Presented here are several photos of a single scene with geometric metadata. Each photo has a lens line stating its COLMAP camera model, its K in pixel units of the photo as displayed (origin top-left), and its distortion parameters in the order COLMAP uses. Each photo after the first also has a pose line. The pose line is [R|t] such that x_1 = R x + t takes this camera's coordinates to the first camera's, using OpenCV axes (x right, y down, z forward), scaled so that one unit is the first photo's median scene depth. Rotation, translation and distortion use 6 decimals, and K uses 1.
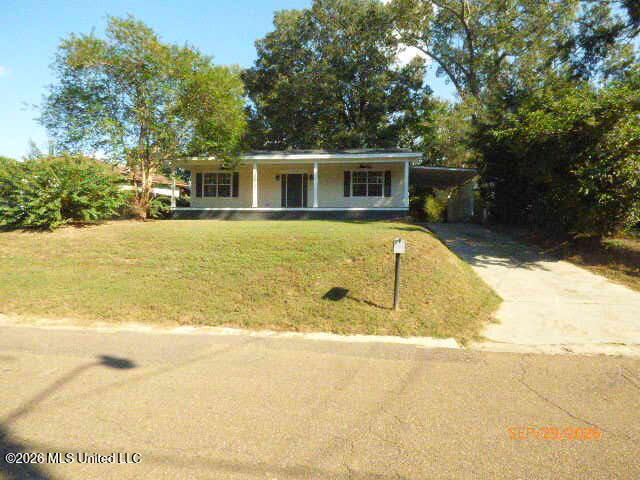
lens RADIAL K [[380.8, 0, 320.0], [0, 380.8, 240.0], [0, 0, 1]] dist [0.002479, 0.001274]
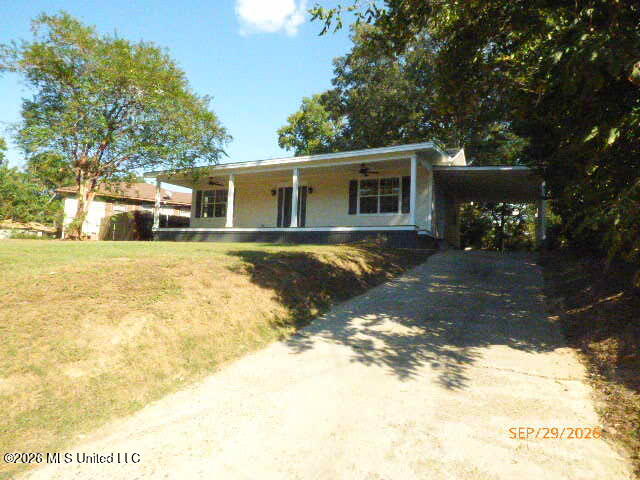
lens RADIAL K [[370.3, 0, 319.8], [0, 370.3, 250.5], [0, 0, 1]] dist [0.001910, 0.000685]
pose [[0.936061, 0.018148, -0.351370, 0.279560], [-0.035510, 0.998442, -0.043031, -0.008226], [0.350042, 0.052757, 0.935247, 0.309256]]
